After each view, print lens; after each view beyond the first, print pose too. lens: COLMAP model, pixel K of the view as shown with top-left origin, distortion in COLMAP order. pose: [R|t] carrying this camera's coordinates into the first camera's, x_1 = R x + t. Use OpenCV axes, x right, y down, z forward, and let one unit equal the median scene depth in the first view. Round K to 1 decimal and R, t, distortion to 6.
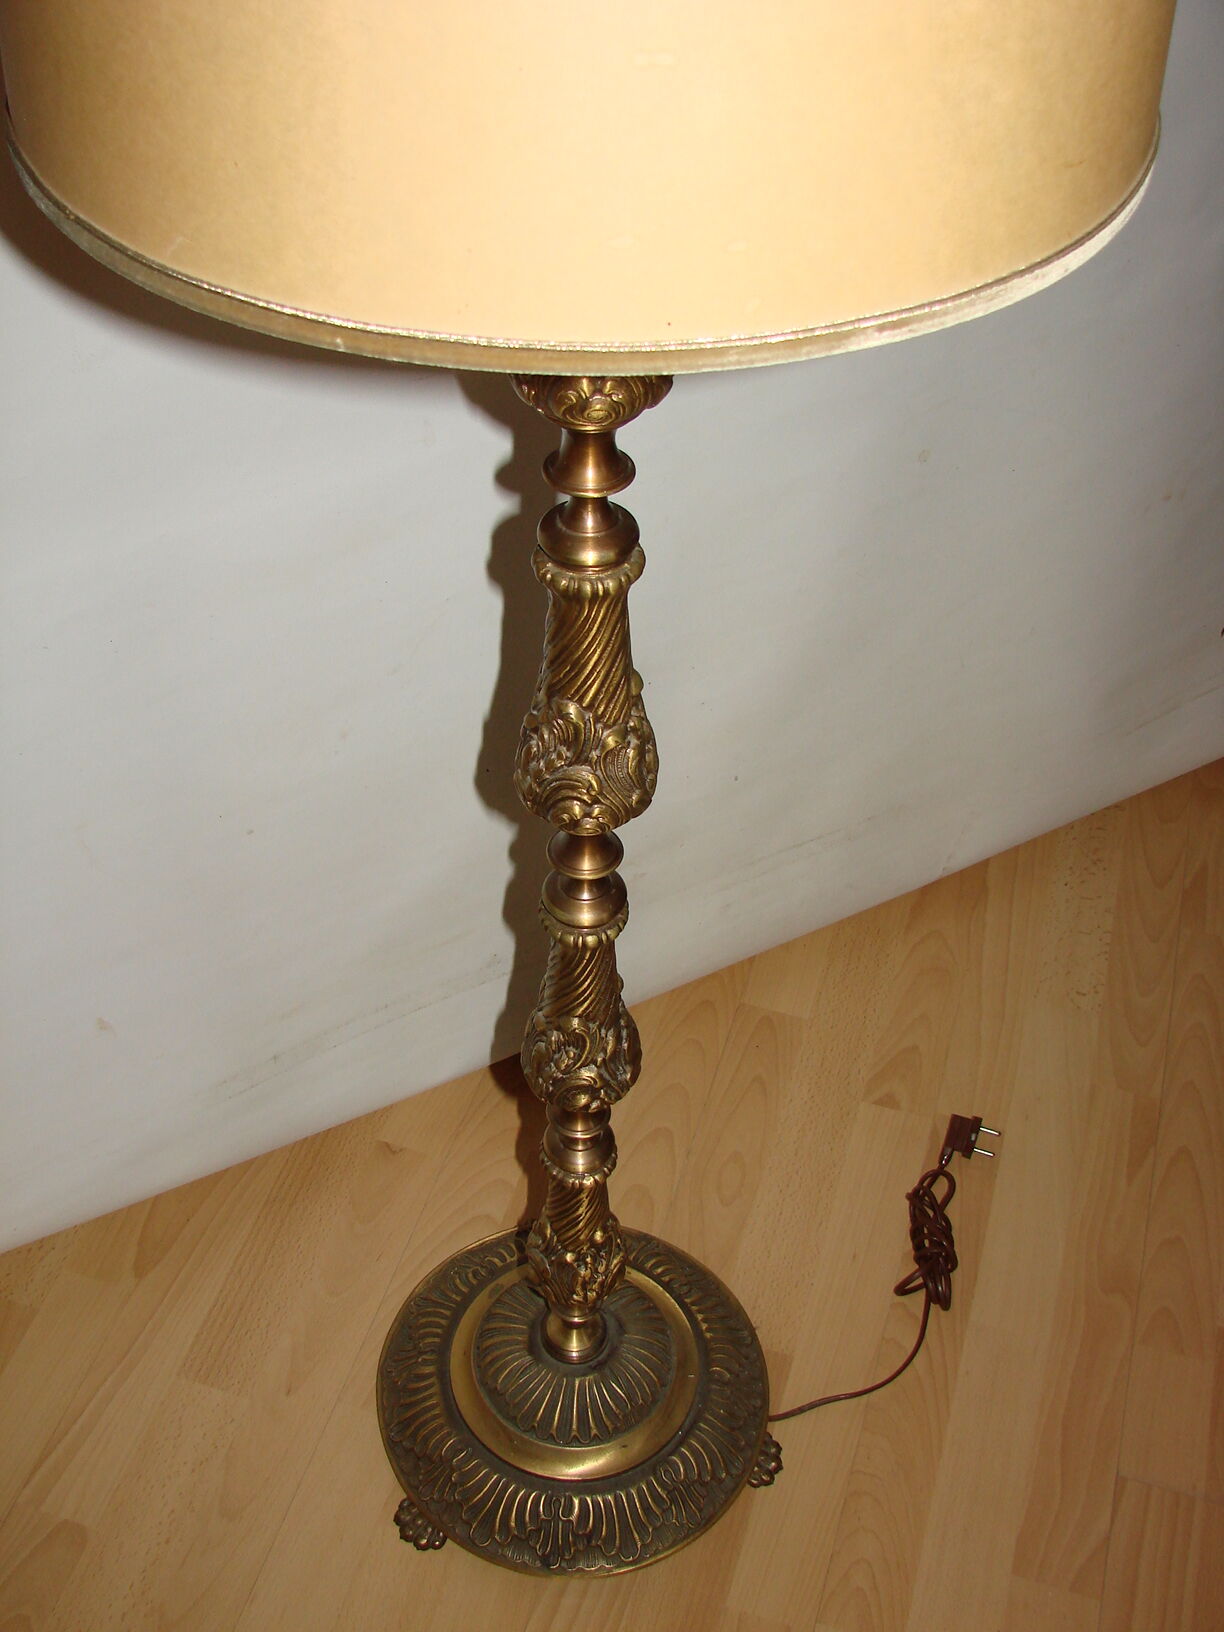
lens RADIAL K [[1784.7, 0, 578.8], [0, 1784.7, 818.1], [0, 0, 1]] dist [-0.231795, 0.277176]
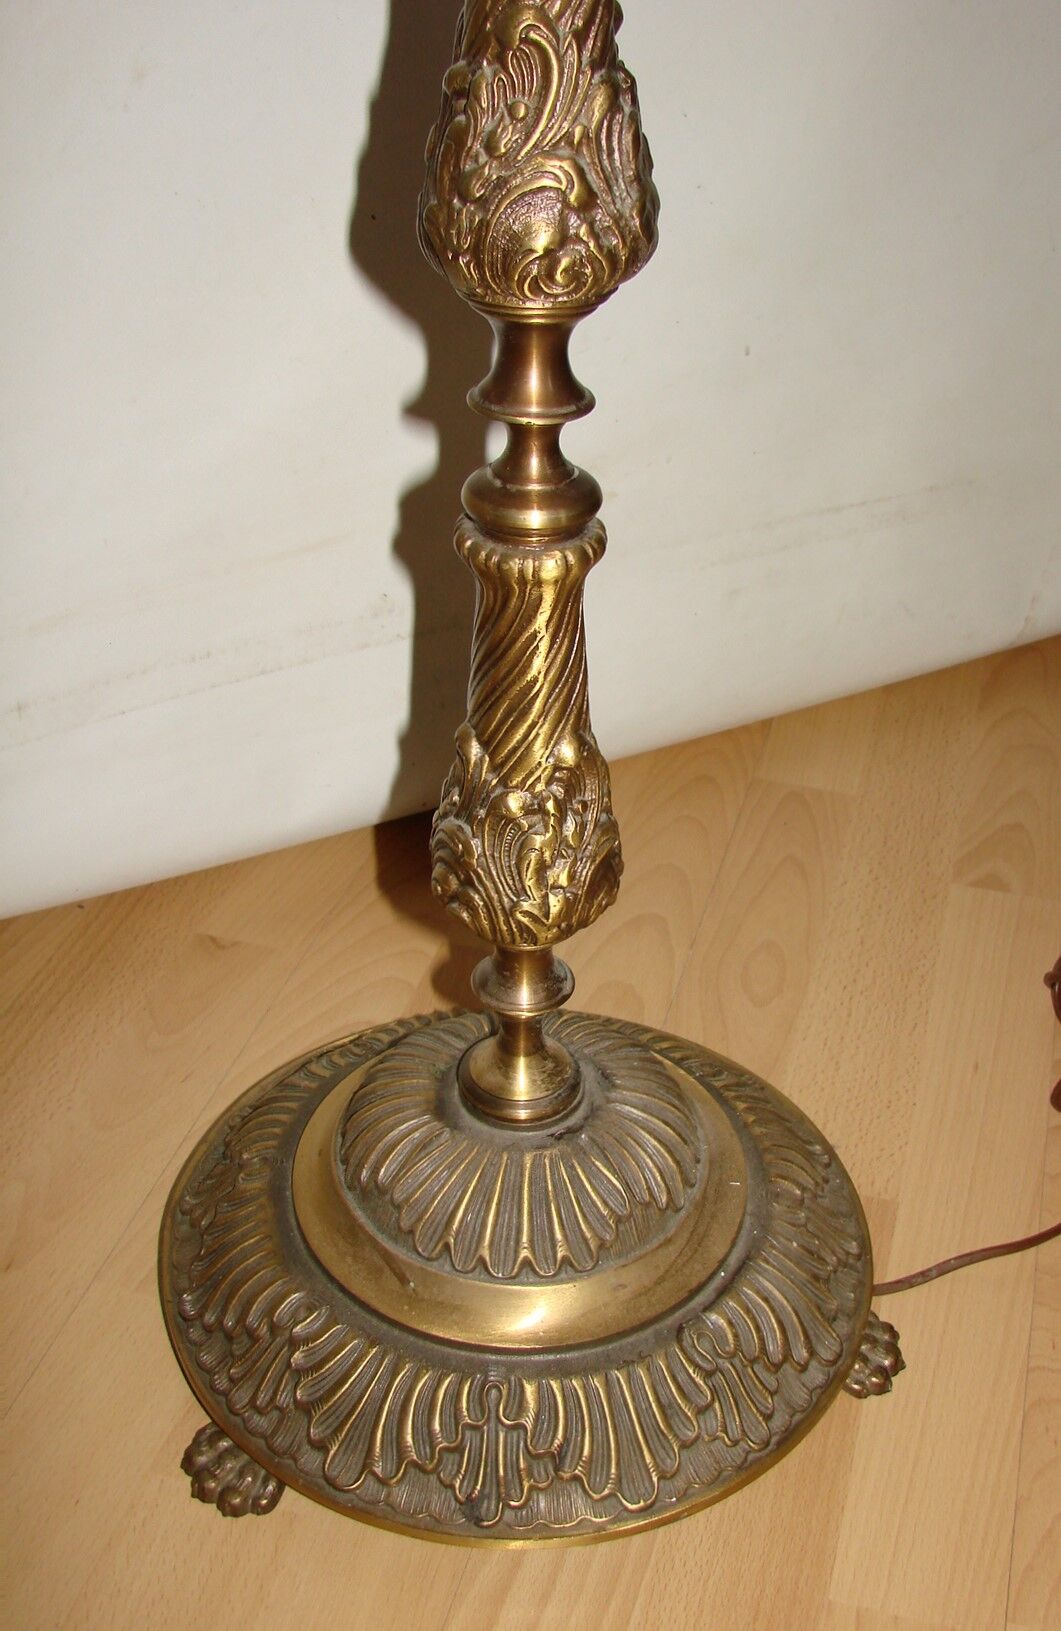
lens RADIAL K [[1778.2, 0, 590.0], [0, 1778.2, 817.8], [0, 0, 1]] dist [-0.236133, 0.284337]
pose [[0.998484, -0.010690, 0.053991, -0.009701], [0.020696, 0.981891, -0.188315, 0.316549], [-0.051001, 0.189147, 0.980623, 0.450275]]
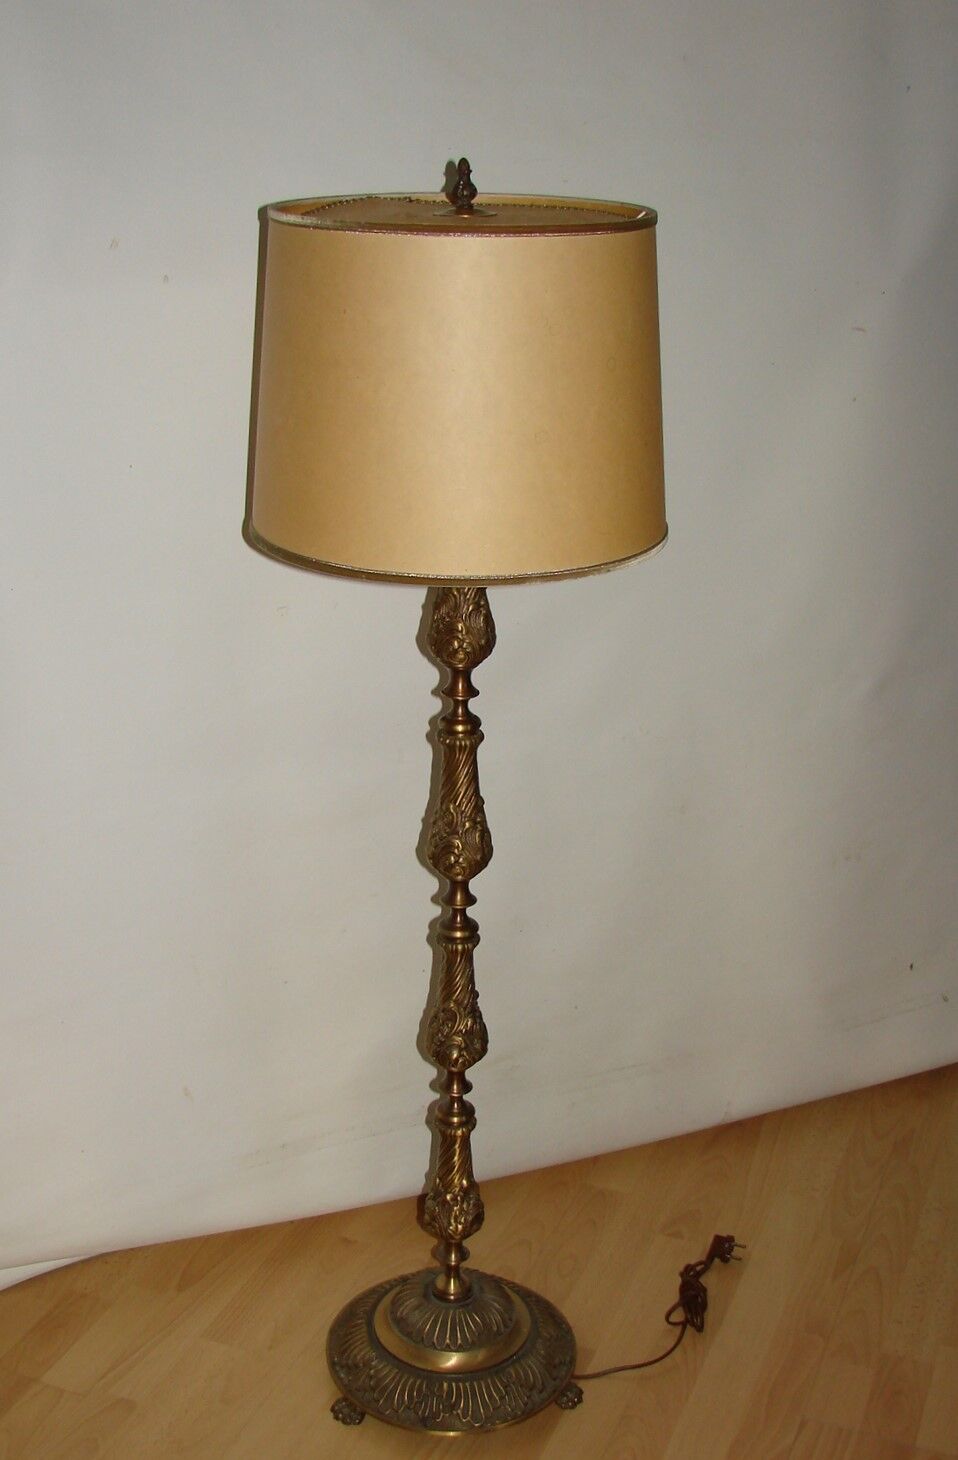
lens RADIAL K [[1773.6, 0, 479.0], [0, 1773.6, 730.0], [0, 0, 1]] dist [-0.171111, 0.001915]
pose [[0.997690, 0.030167, -0.060868, 0.104644], [-0.053065, 0.905500, -0.421016, 0.503095], [0.042416, 0.423273, 0.905009, -0.677132]]
